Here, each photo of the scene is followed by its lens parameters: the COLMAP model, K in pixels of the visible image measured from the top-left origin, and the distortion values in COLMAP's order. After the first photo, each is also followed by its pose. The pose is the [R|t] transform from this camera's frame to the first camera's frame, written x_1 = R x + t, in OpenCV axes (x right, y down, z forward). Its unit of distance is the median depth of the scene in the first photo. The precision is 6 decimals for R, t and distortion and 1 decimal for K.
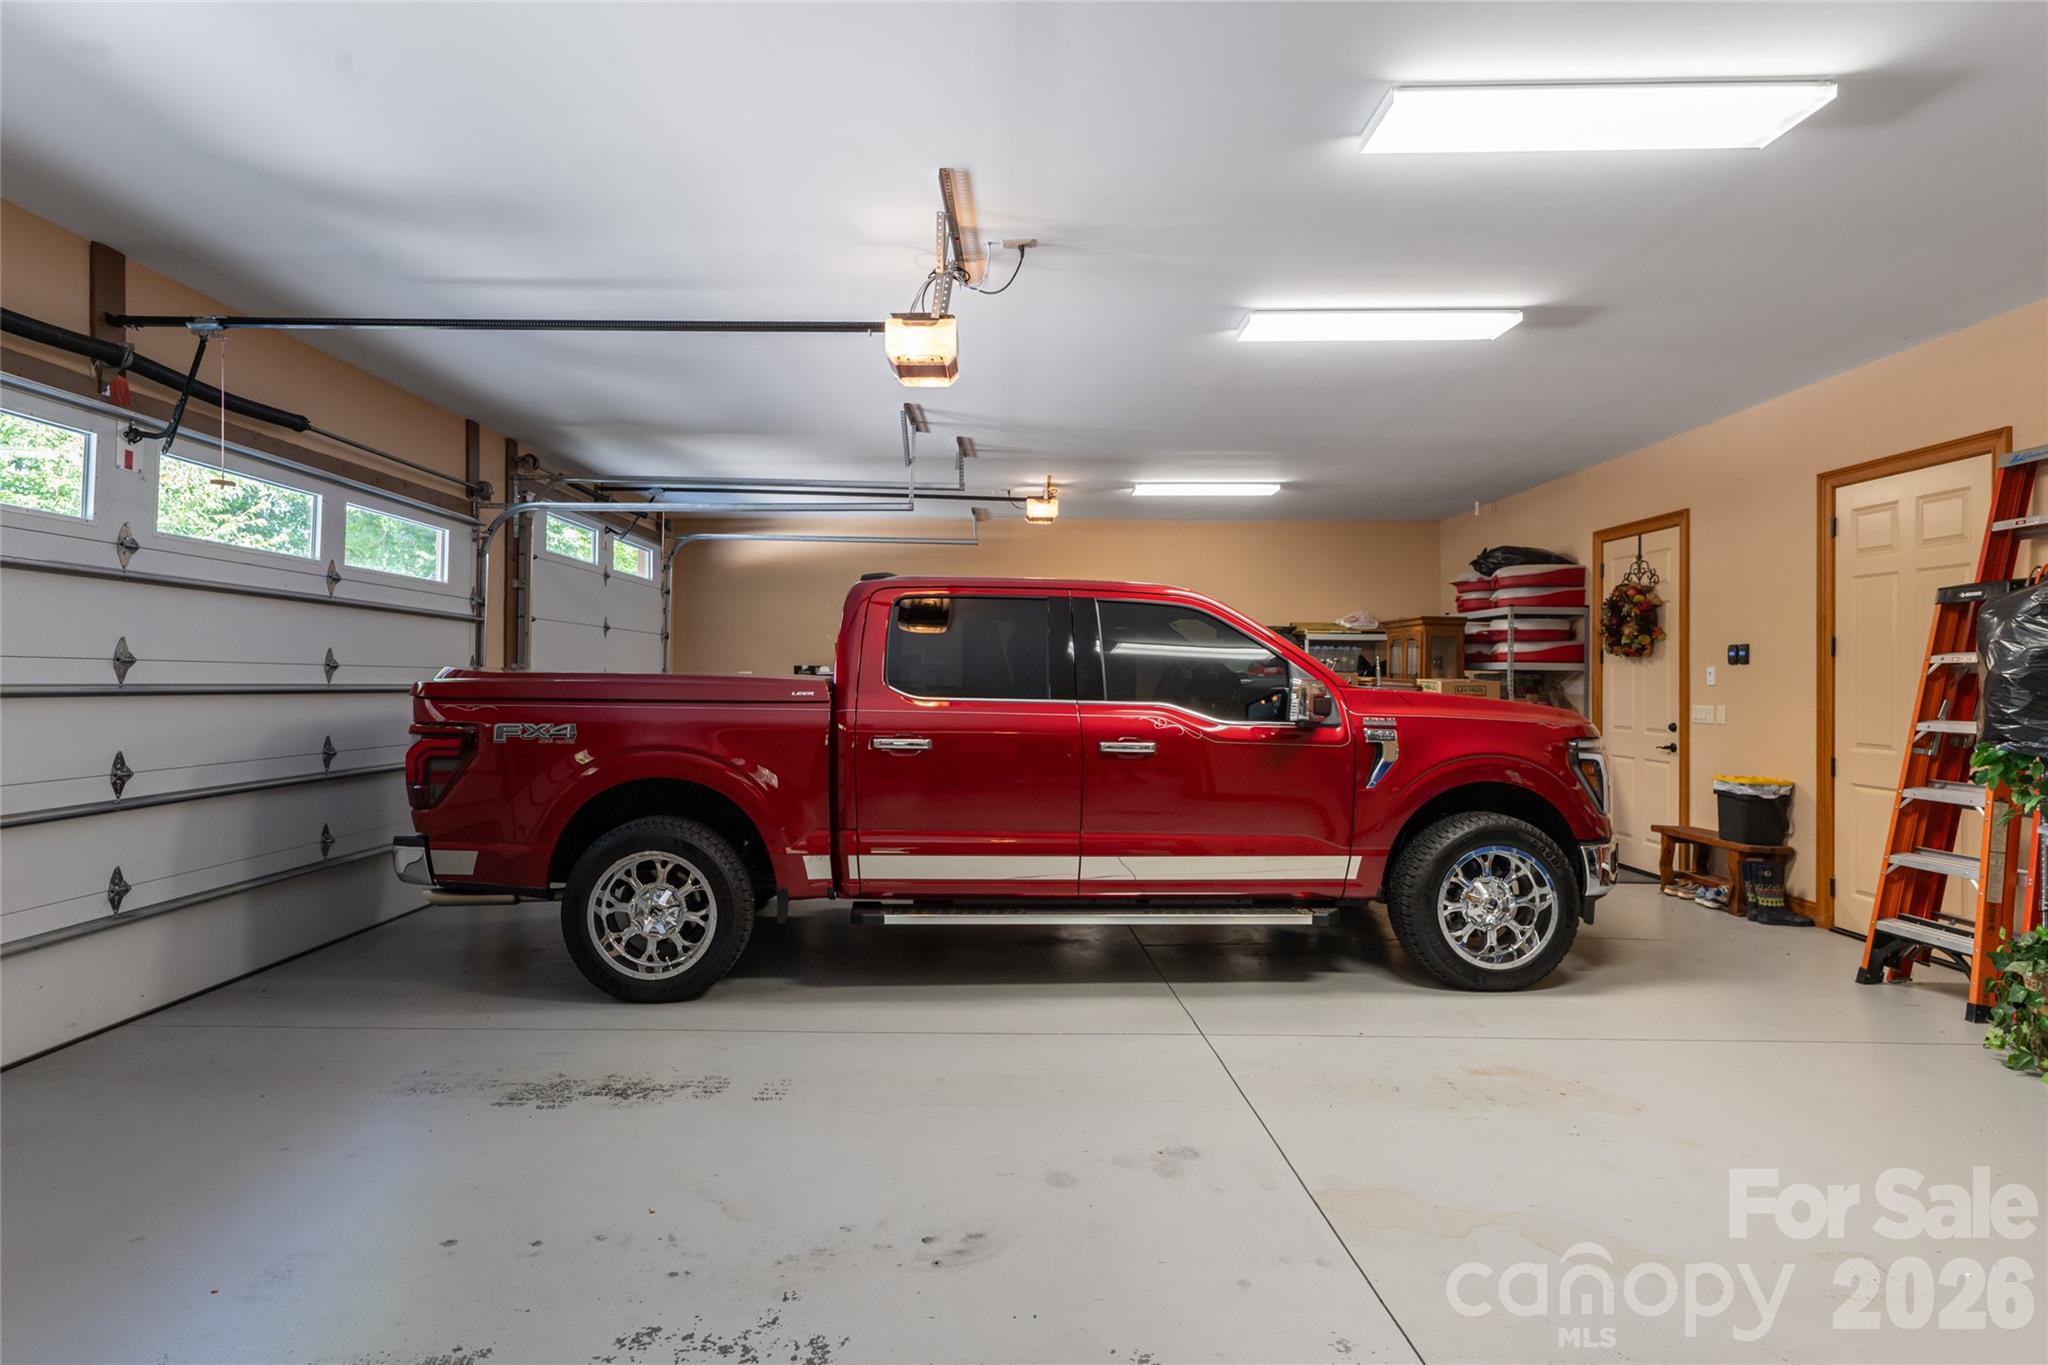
lens RADIAL K [[986.4, 0, 1024.0], [0, 986.4, 682.5], [0, 0, 1]] dist [0.000576, 0.000185]
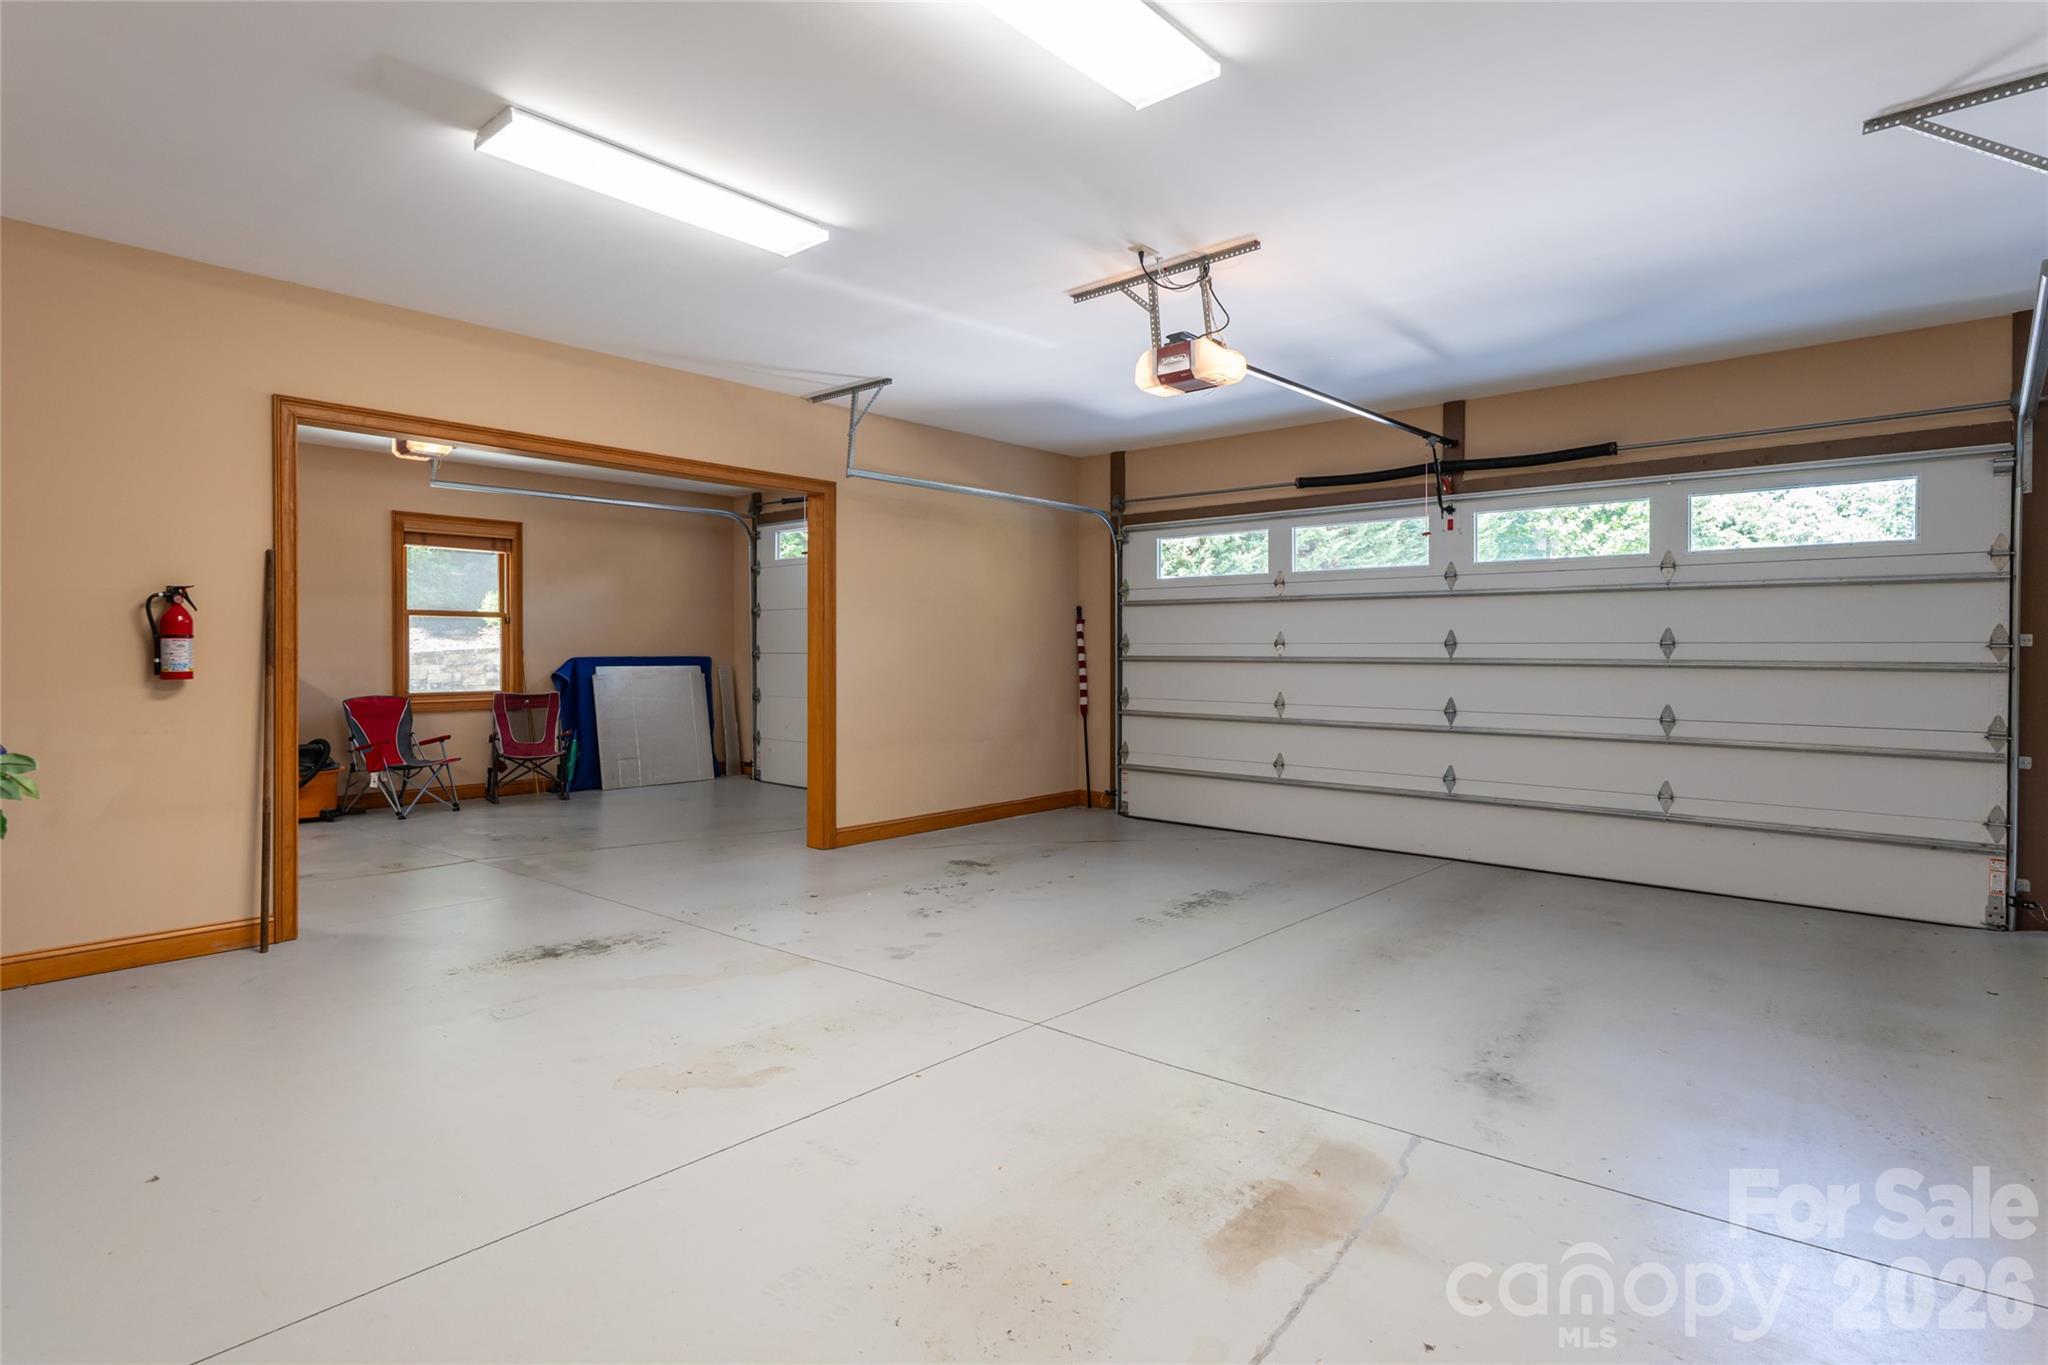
lens RADIAL K [[1073.7, 0, 1024.0], [0, 1073.7, 682.5], [0, 0, 1]] dist [-0.000383, -0.000062]
pose [[-0.650415, 0.013910, -0.759451, 0.948842], [-0.004795, 0.999737, 0.022418, 0.006026], [0.759564, 0.018223, -0.650178, 1.621000]]
